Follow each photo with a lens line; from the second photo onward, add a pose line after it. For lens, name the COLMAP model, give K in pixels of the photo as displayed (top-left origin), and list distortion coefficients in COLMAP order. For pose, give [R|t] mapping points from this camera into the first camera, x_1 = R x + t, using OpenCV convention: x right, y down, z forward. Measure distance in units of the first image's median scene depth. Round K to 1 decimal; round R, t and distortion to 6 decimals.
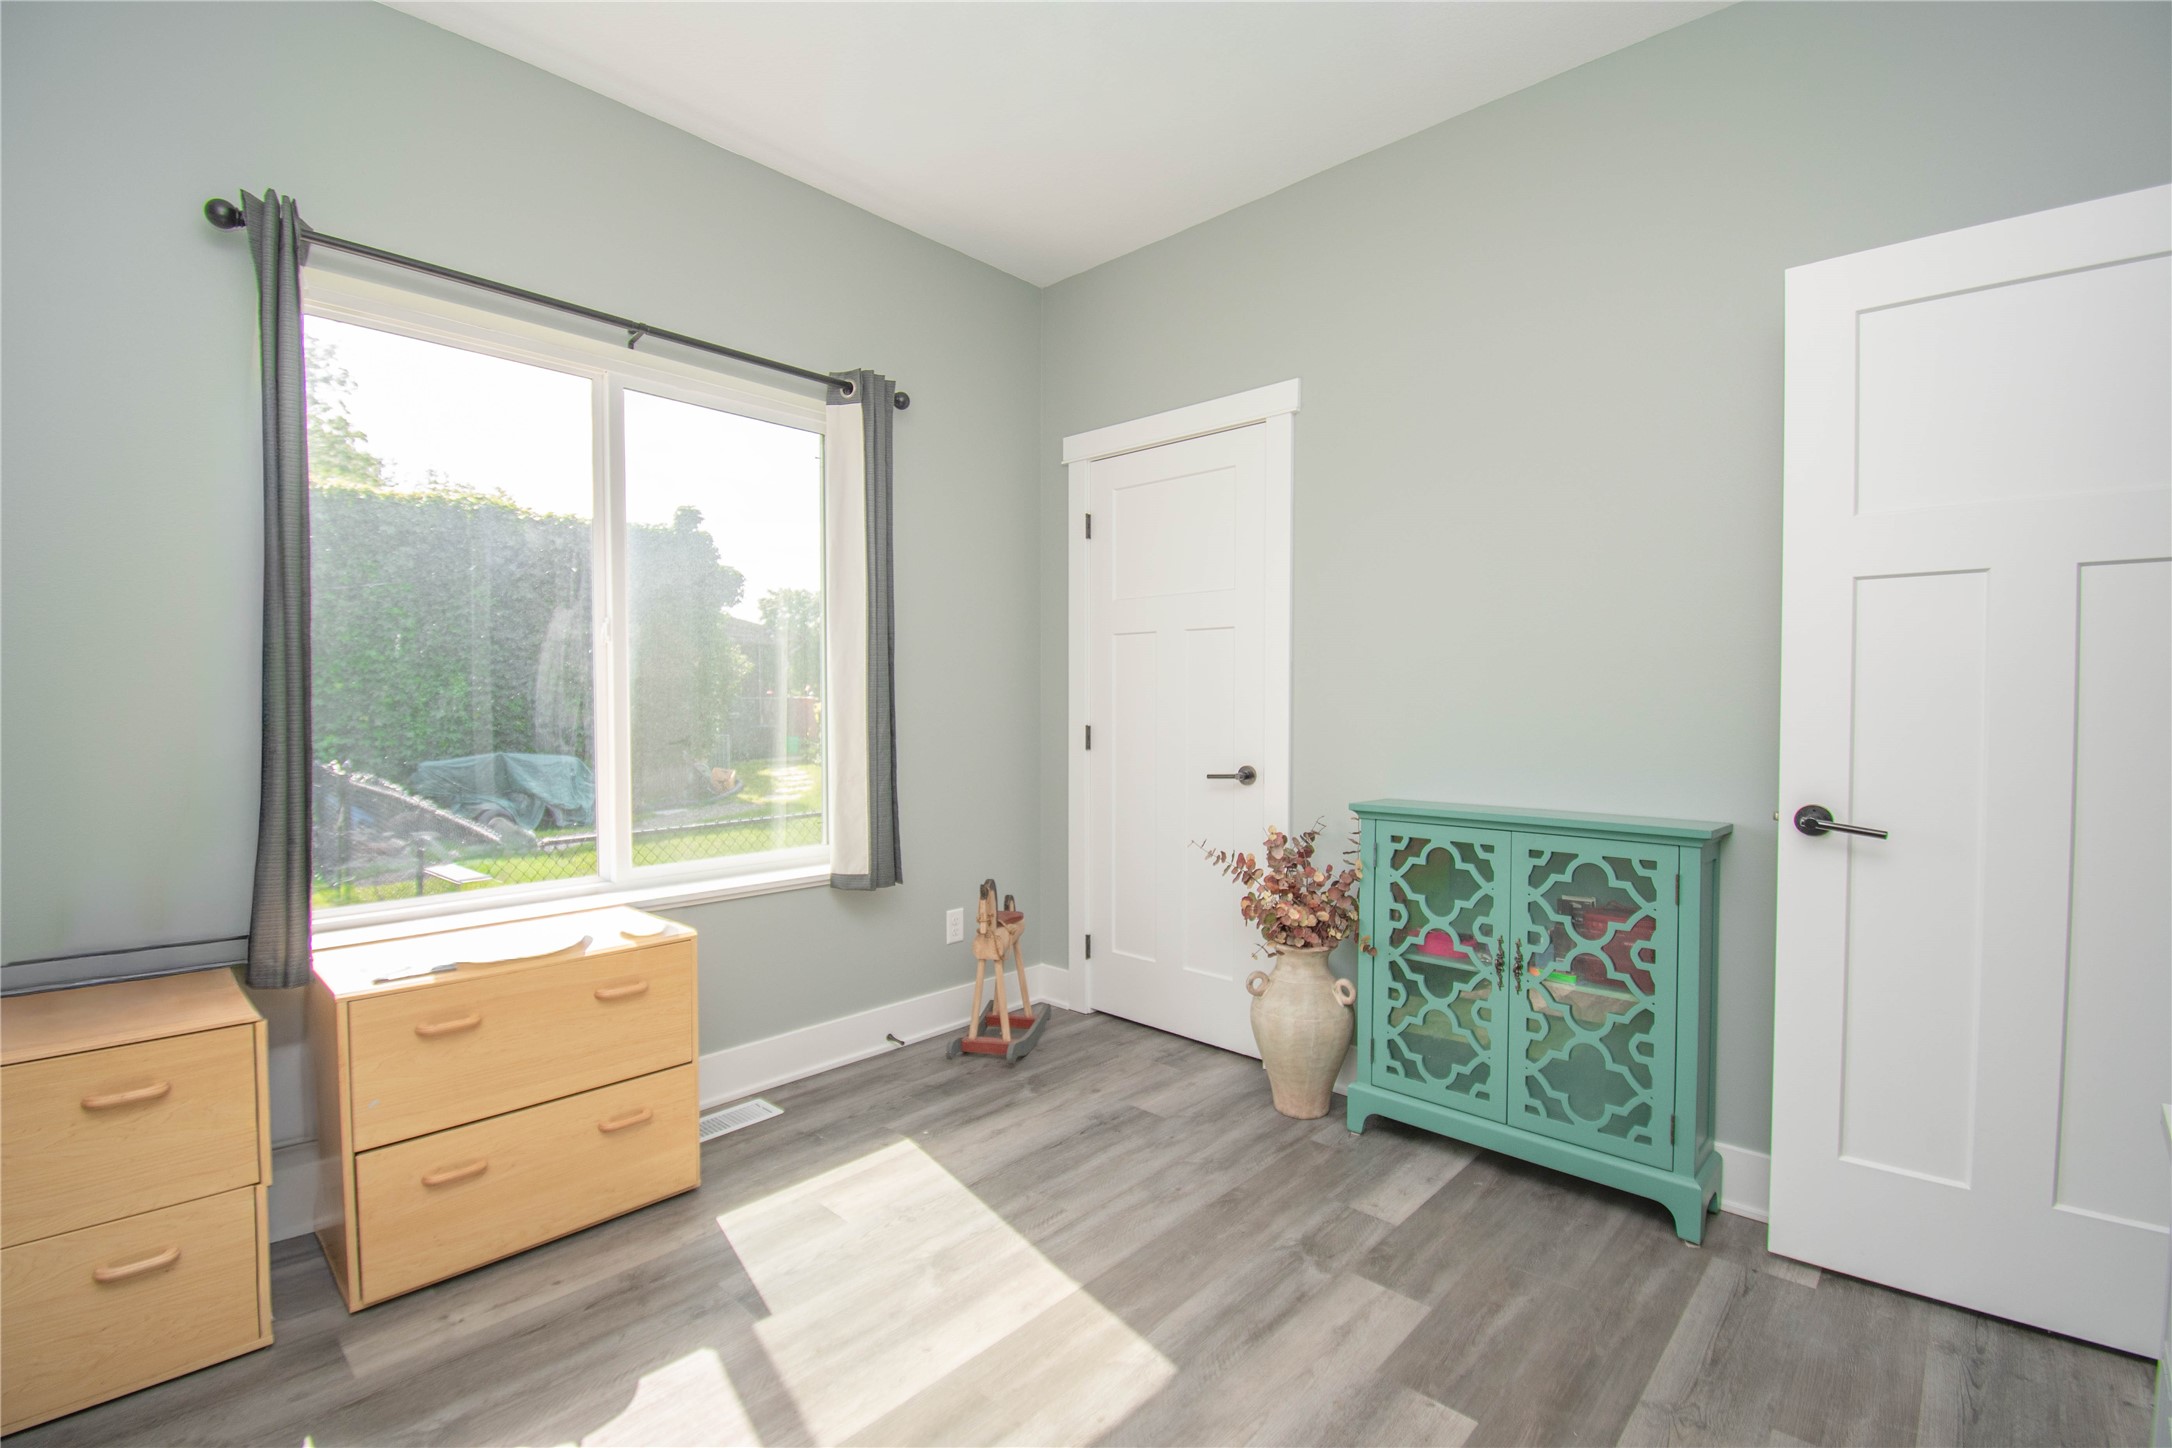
lens RADIAL K [[970.5, 0, 1097.2], [0, 970.5, 718.9], [0, 0, 1]] dist [0.021646, -0.027091]
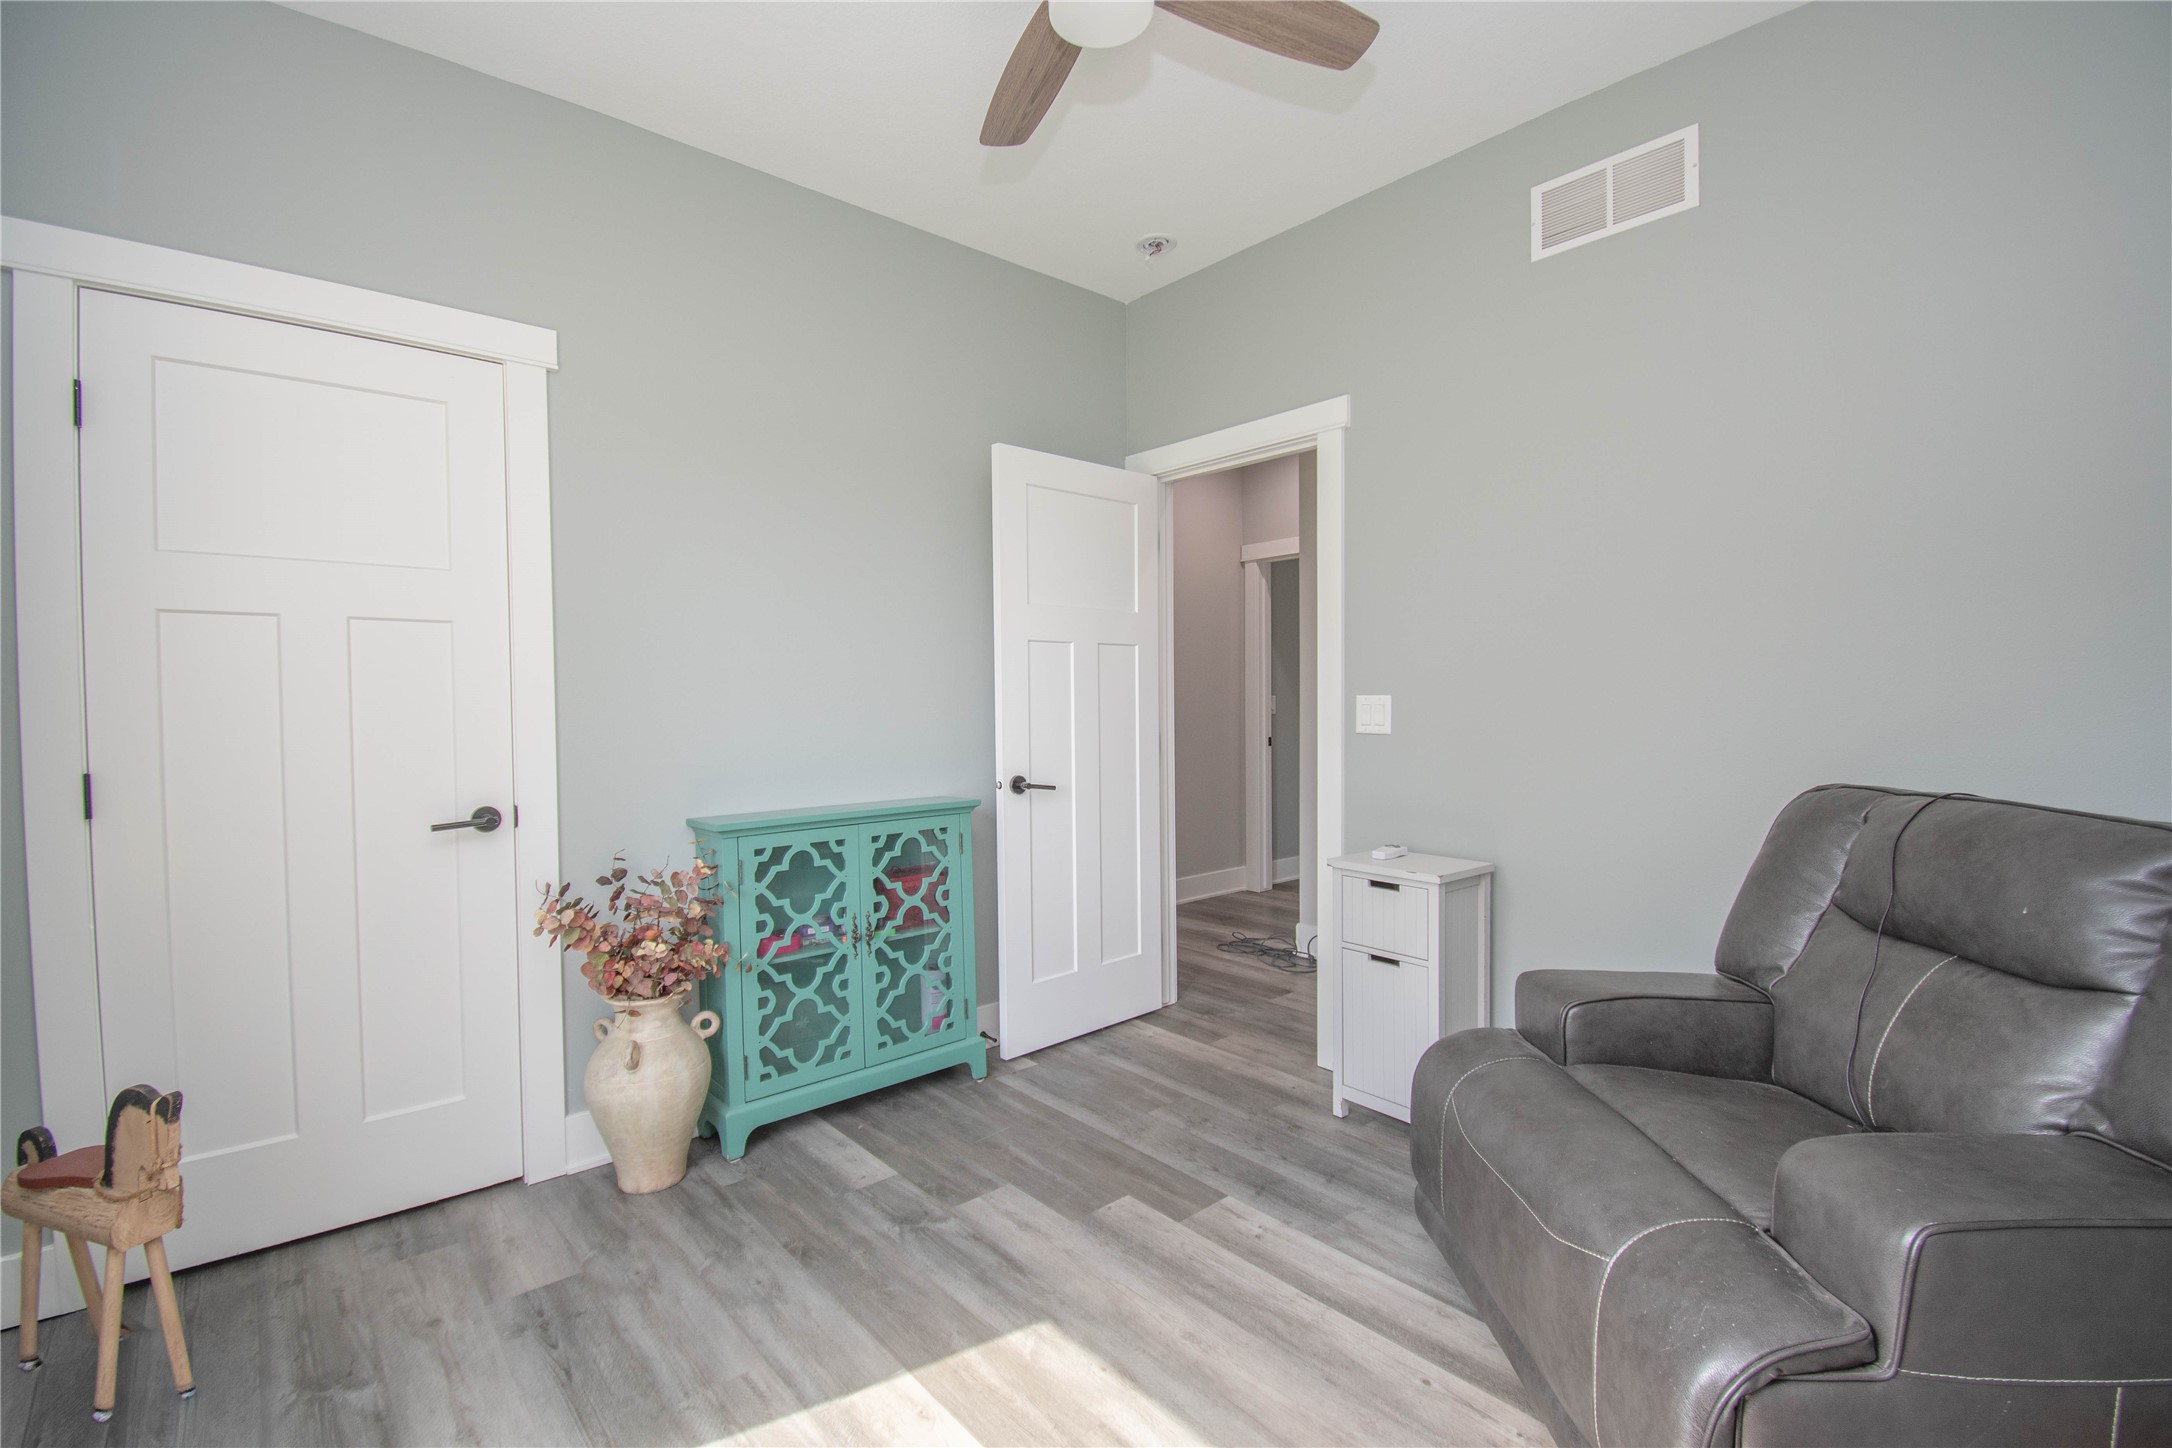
lens RADIAL K [[948.7, 0, 1086.0], [0, 948.7, 724.0], [0, 0, 1]] dist [0.000860, -0.016945]
pose [[0.097099, -0.024337, 0.994977, -0.681756], [0.030229, 0.999312, 0.021493, -0.023192], [-0.994816, 0.027990, 0.097768, 0.584476]]
